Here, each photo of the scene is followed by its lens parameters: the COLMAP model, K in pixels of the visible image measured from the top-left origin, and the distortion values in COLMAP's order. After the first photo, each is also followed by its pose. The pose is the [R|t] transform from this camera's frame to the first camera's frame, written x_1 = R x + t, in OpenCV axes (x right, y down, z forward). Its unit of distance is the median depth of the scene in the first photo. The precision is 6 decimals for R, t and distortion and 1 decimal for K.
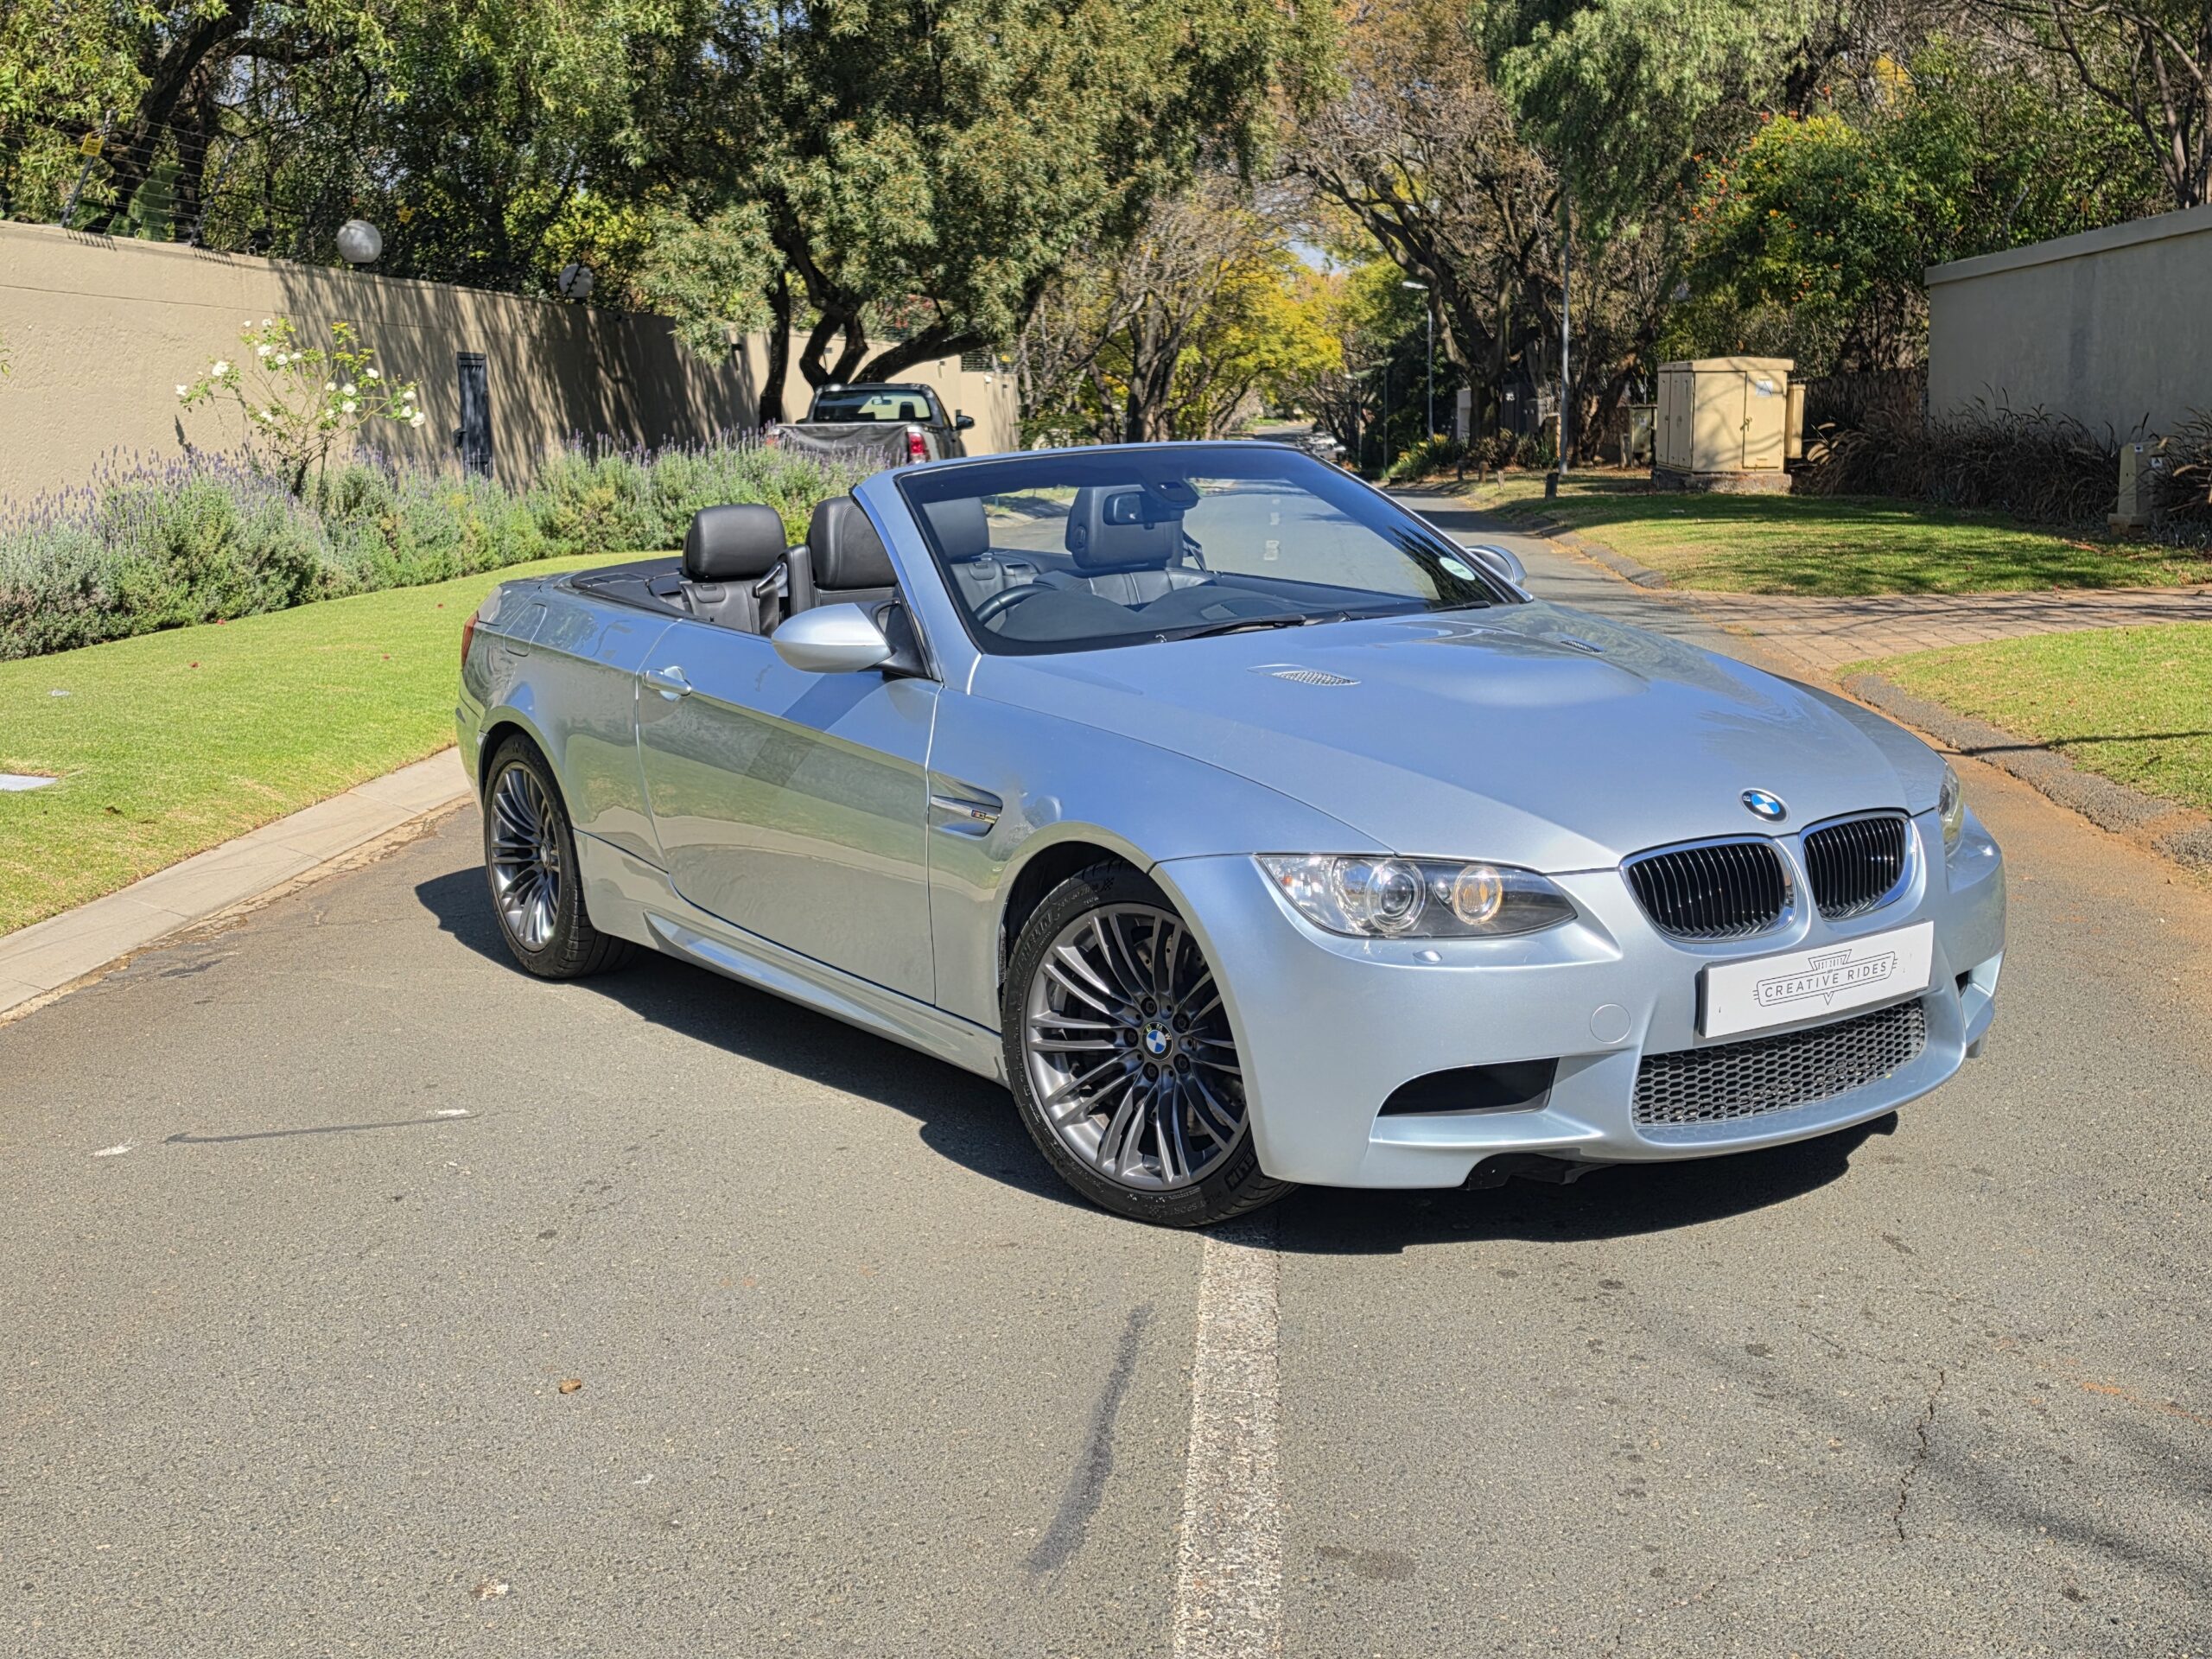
lens RADIAL K [[2592.1, 0, 1046.2], [0, 2592.1, 823.2], [0, 0, 1]] dist [0.128001, -0.215270]
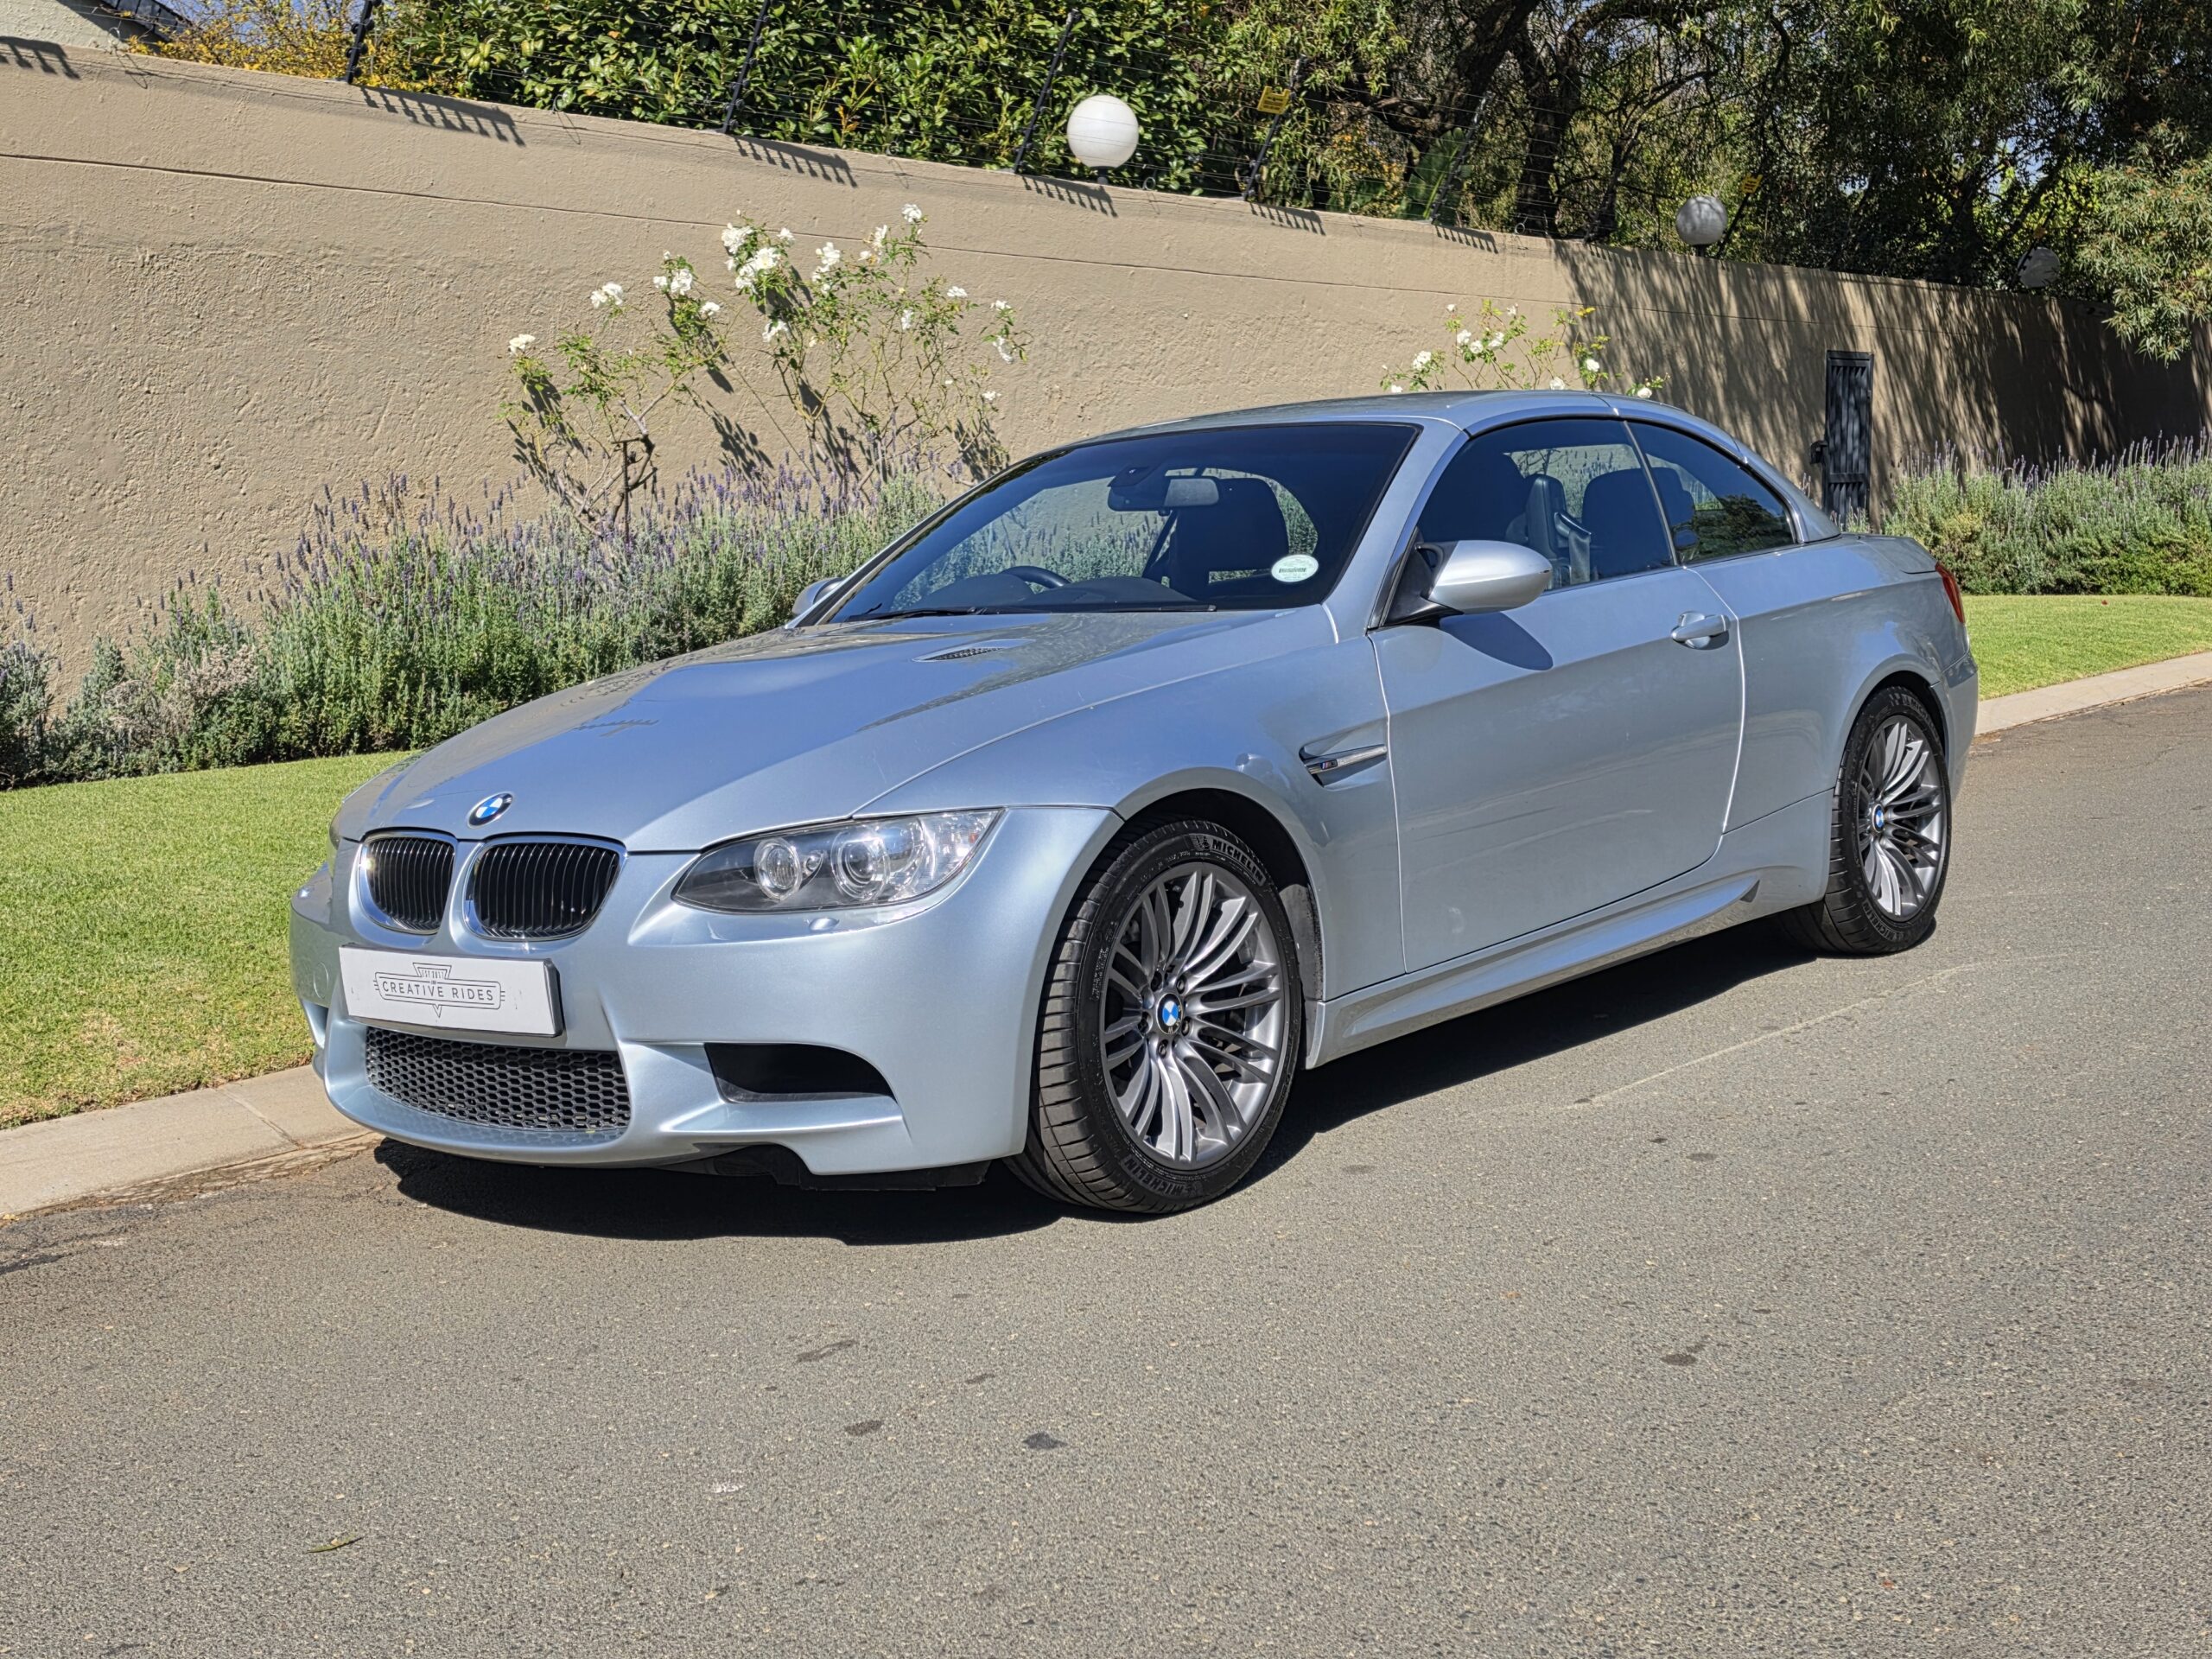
lens RADIAL K [[2610.2, 0, 1148.5], [0, 2610.2, 814.2], [0, 0, 1]] dist [0.139107, -0.267456]
pose [[0.838417, 0.084238, -0.538480, 0.075723], [-0.093265, 0.995586, 0.010531, -0.027528], [0.536990, 0.041392, 0.842573, 0.233935]]
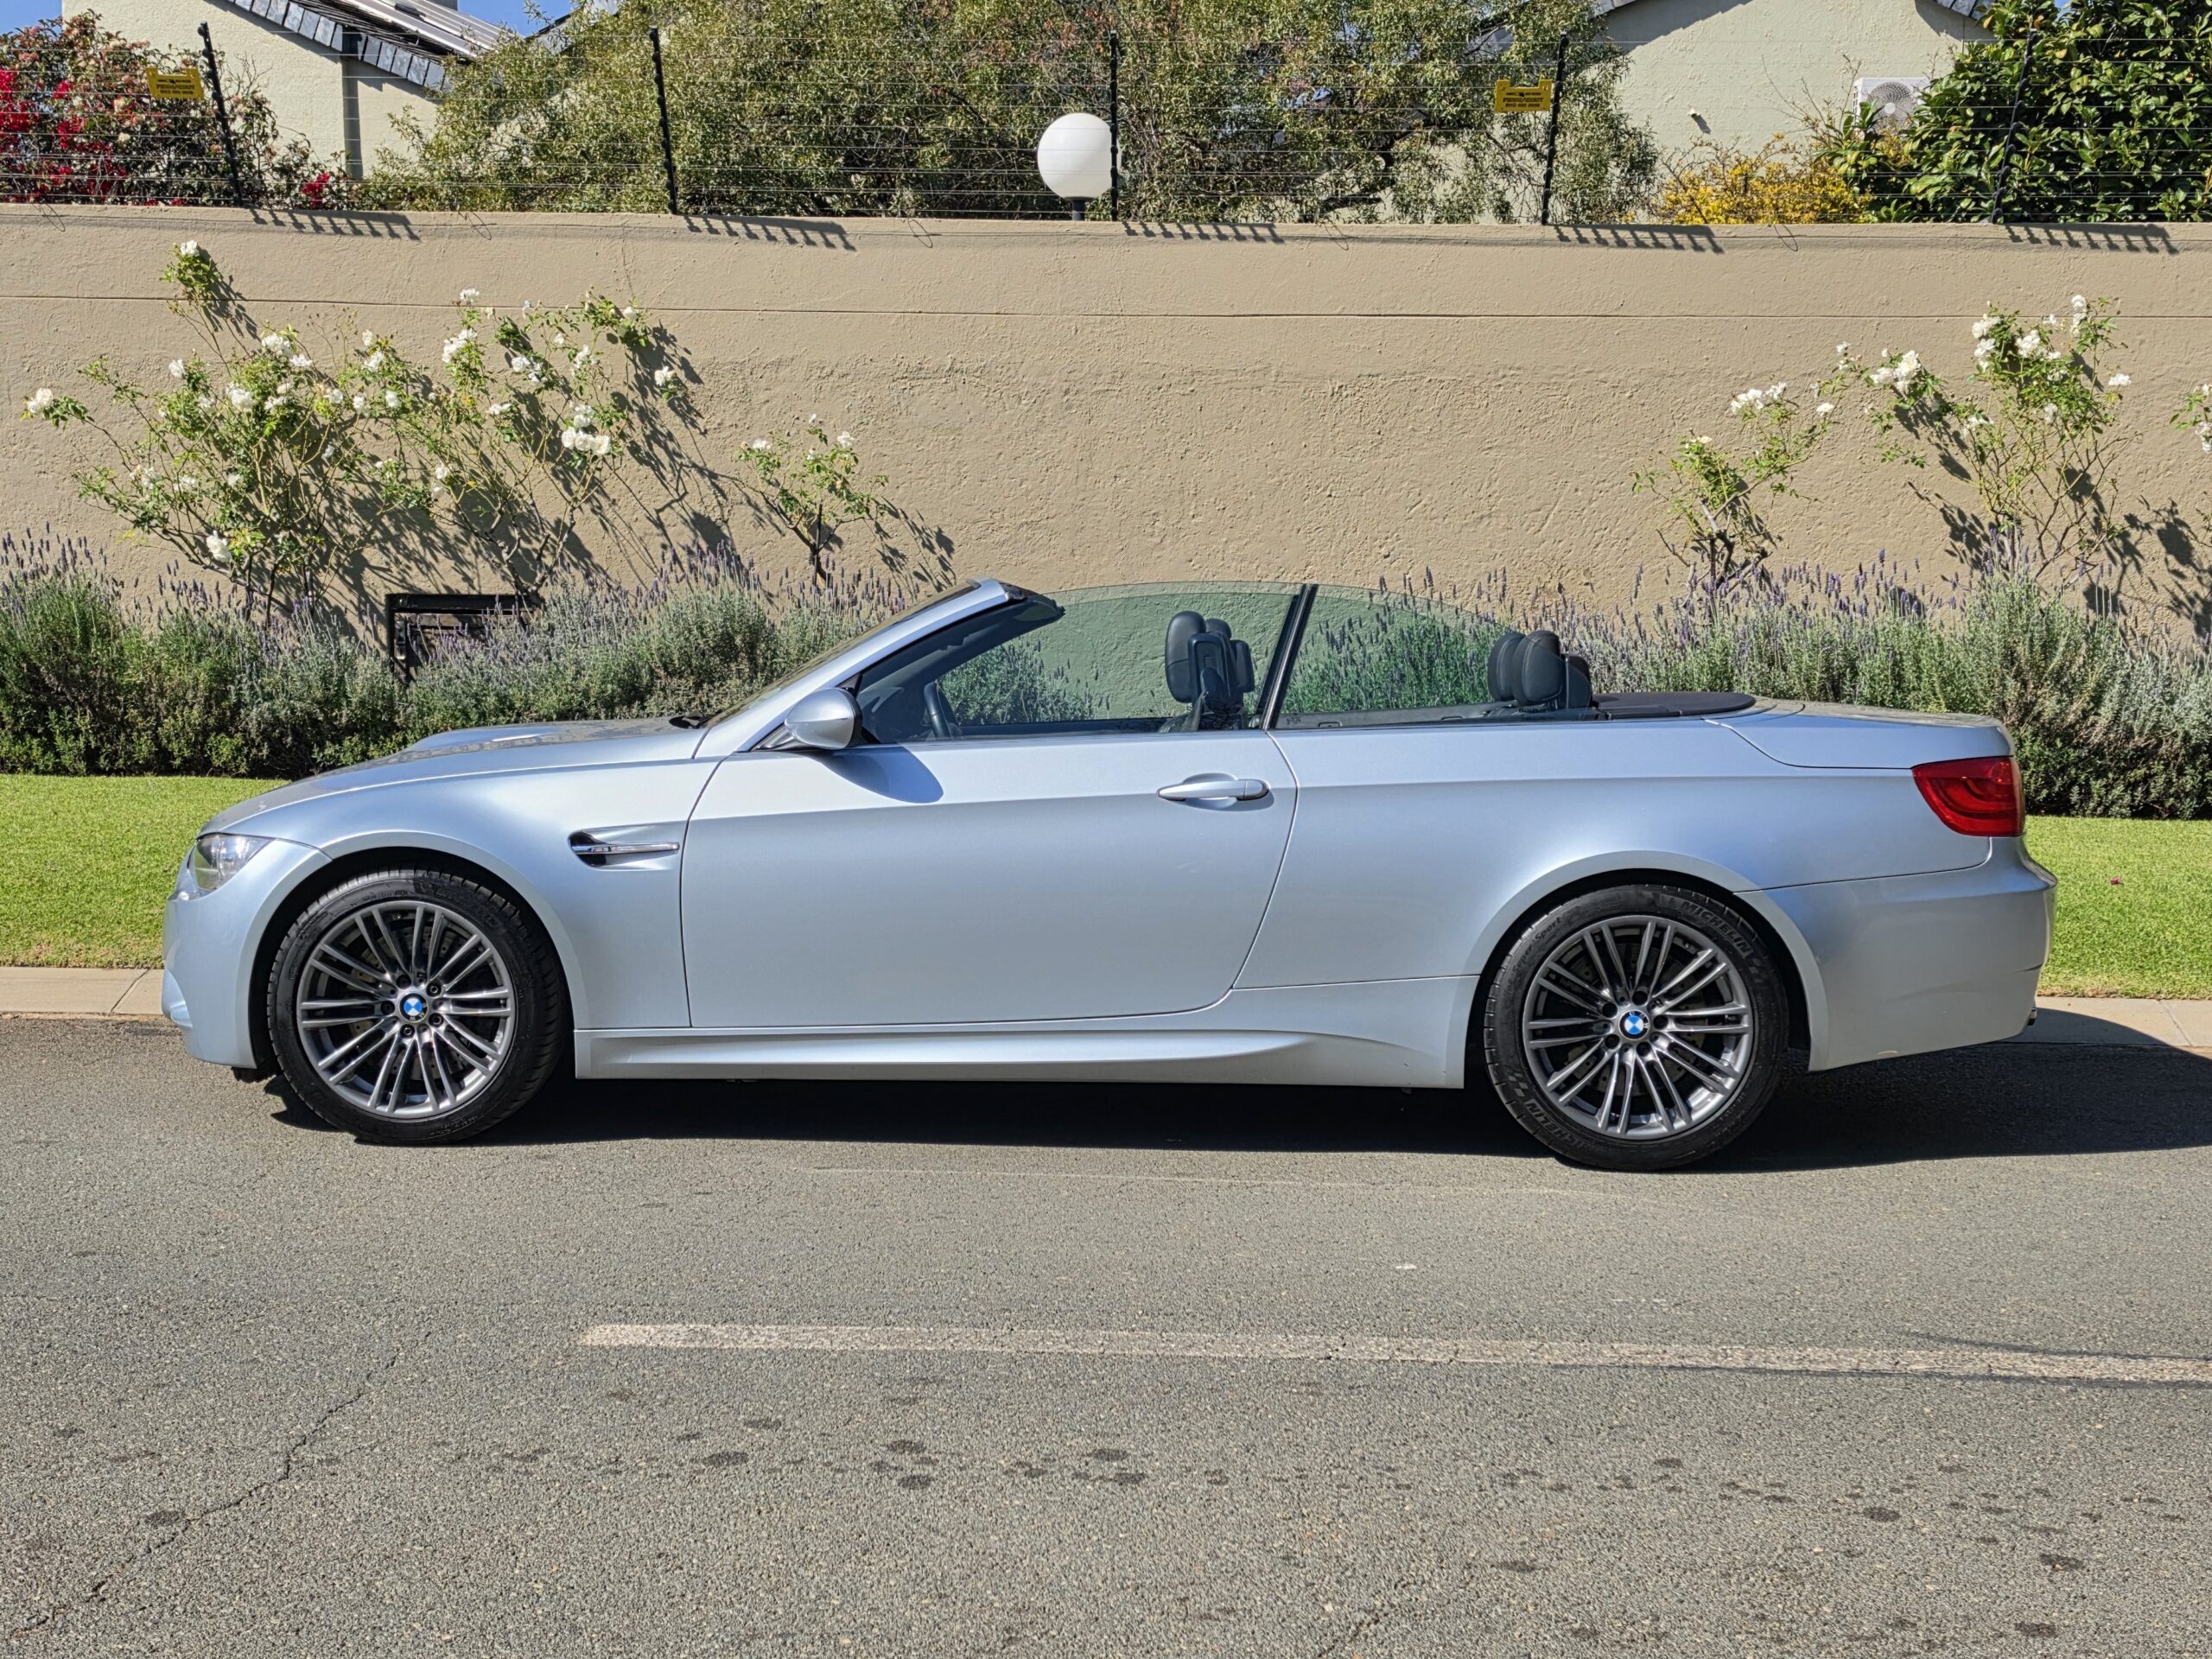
lens RADIAL K [[2542.1, 0, 1081.4], [0, 2542.1, 899.3], [0, 0, 1]] dist [0.126739, -0.223272]
pose [[0.040892, 0.174580, -0.983793, 0.256413], [-0.165777, 0.972156, 0.165624, -0.083793], [0.985315, 0.156318, 0.068695, 0.476488]]
